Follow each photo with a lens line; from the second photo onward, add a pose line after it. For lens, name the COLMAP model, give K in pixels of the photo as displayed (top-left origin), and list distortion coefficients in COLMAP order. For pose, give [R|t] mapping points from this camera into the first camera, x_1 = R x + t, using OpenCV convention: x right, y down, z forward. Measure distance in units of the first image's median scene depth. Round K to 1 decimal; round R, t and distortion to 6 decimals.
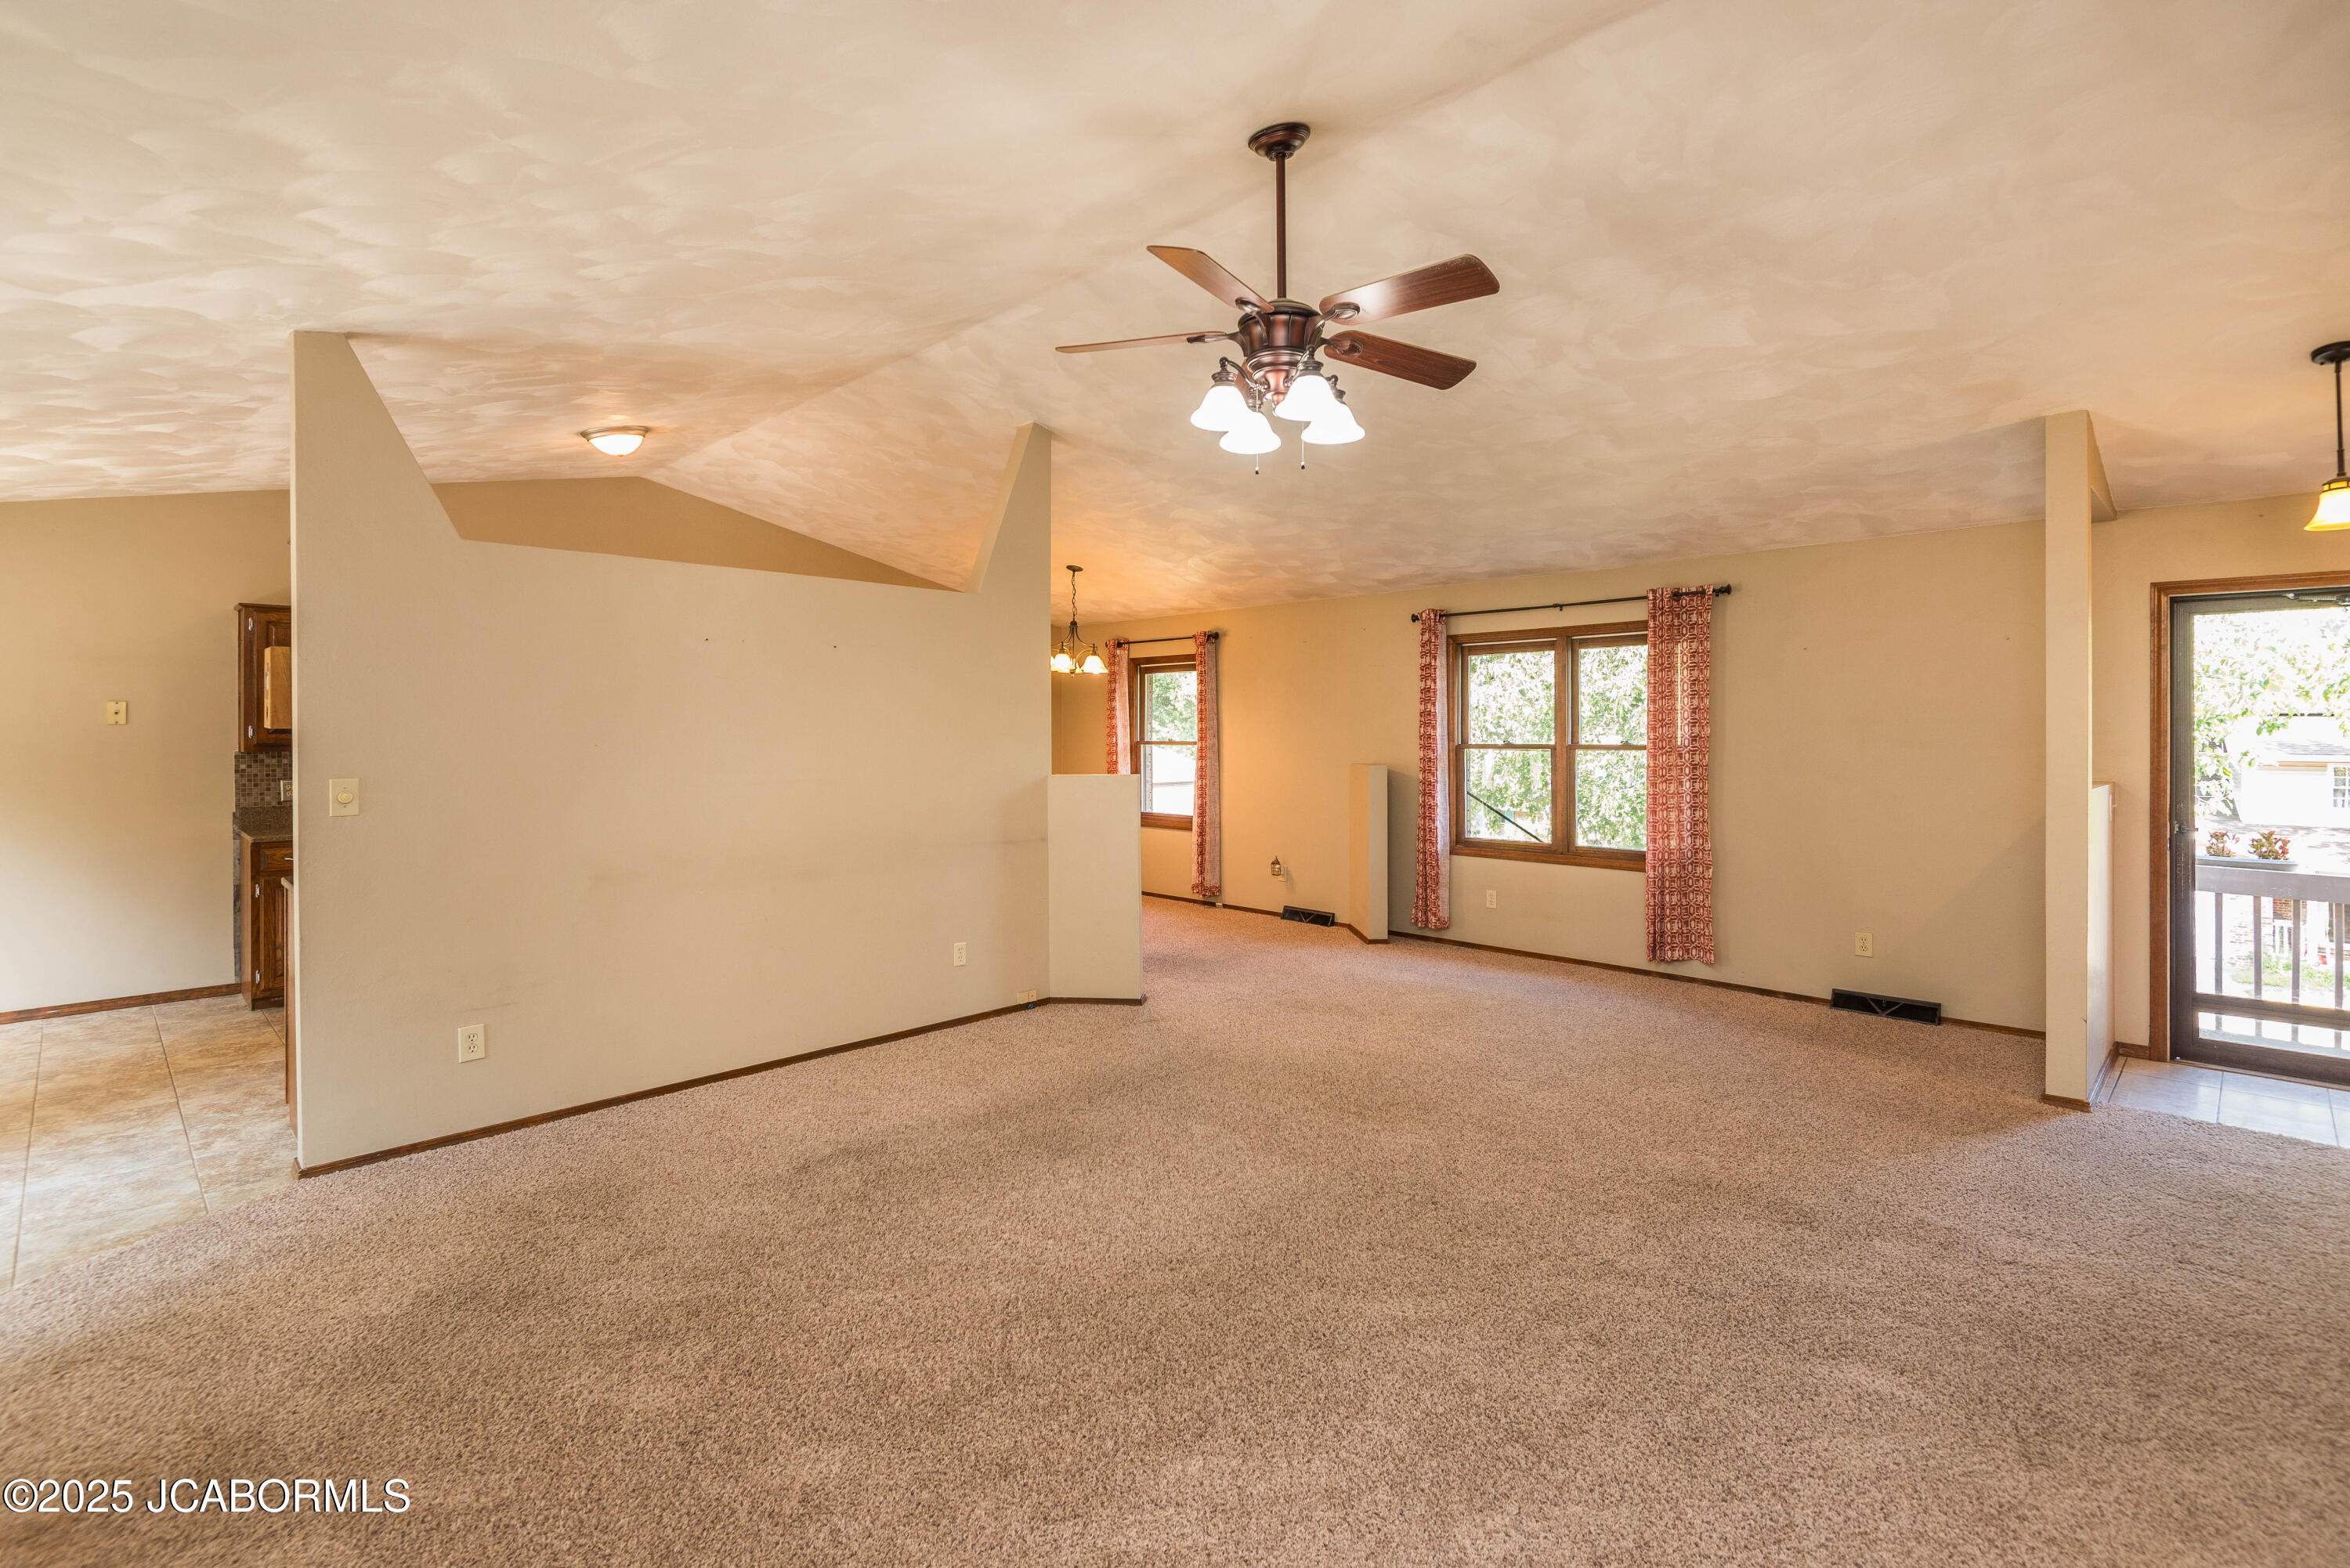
lens RADIAL K [[1080.9, 0, 1155.1], [0, 1080.9, 755.1], [0, 0, 1]] dist [0.002116, -0.003269]
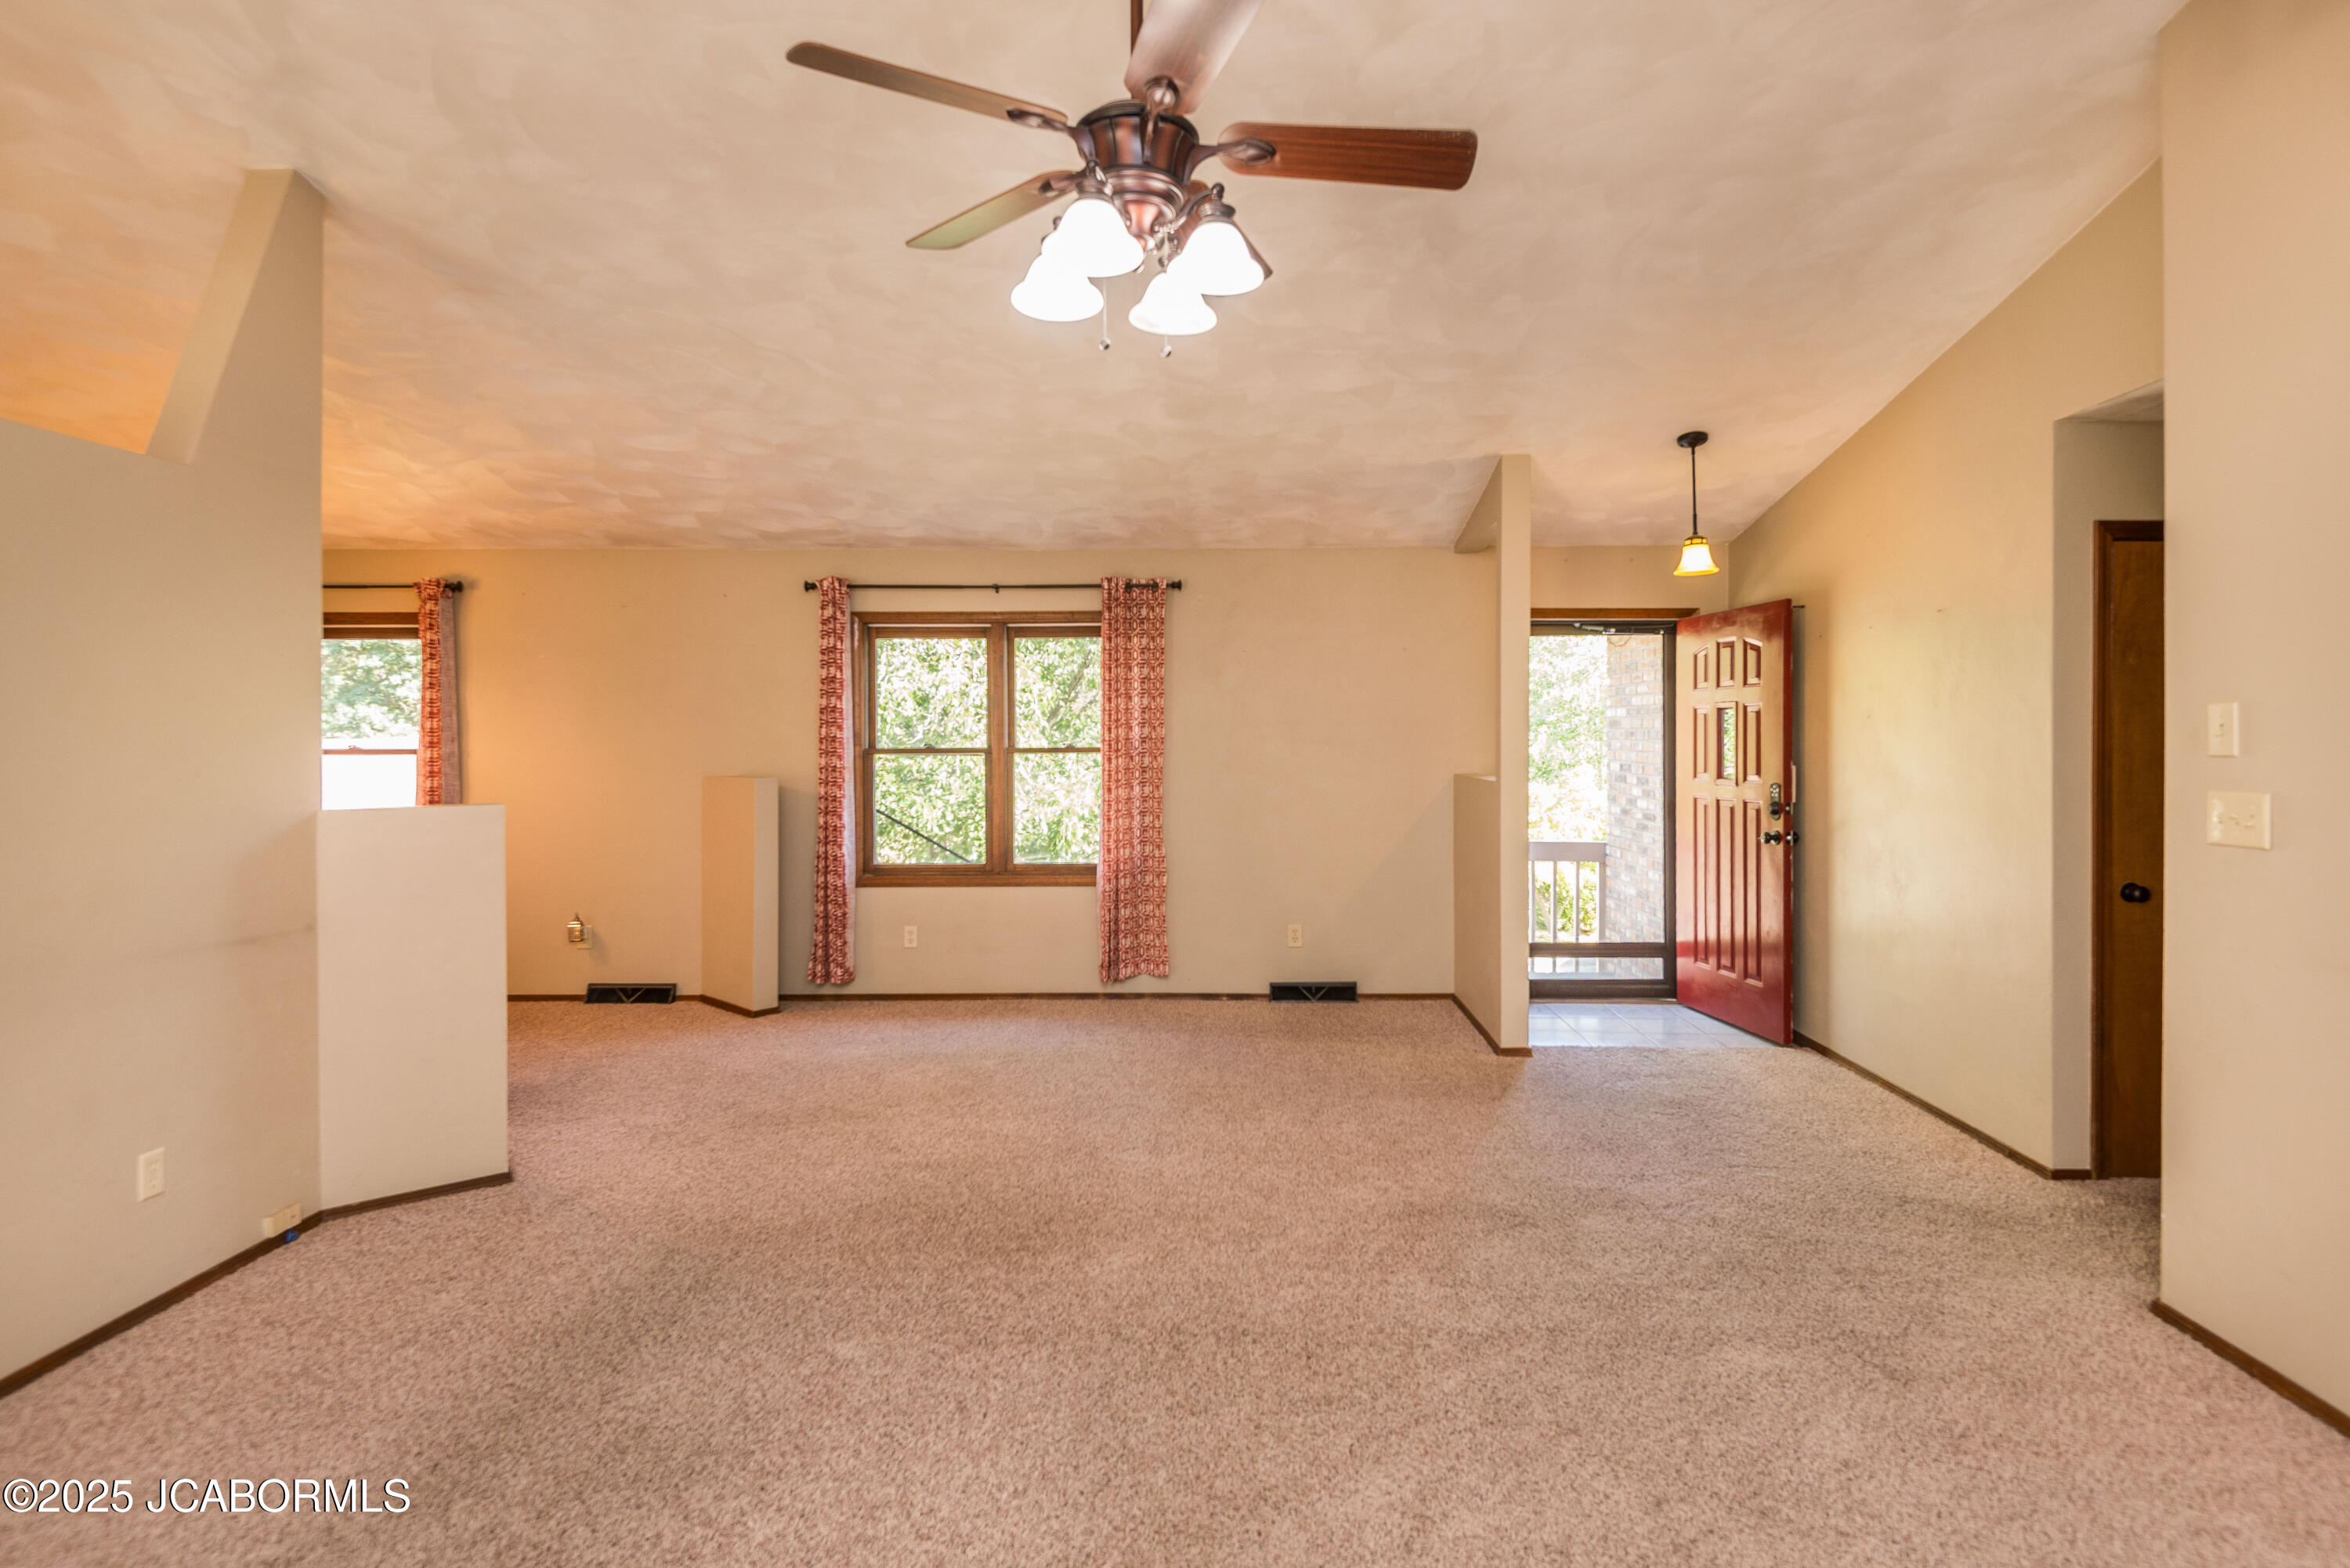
lens RADIAL K [[1209.8, 0, 1278.7], [0, 1209.8, 752.5], [0, 0, 1]] dist [0.037230, -0.022852]
pose [[0.703867, -0.013591, 0.710202, -0.168119], [0.017153, 0.999851, 0.002135, -0.004418], [-0.710125, 0.010679, 0.703995, 0.171490]]
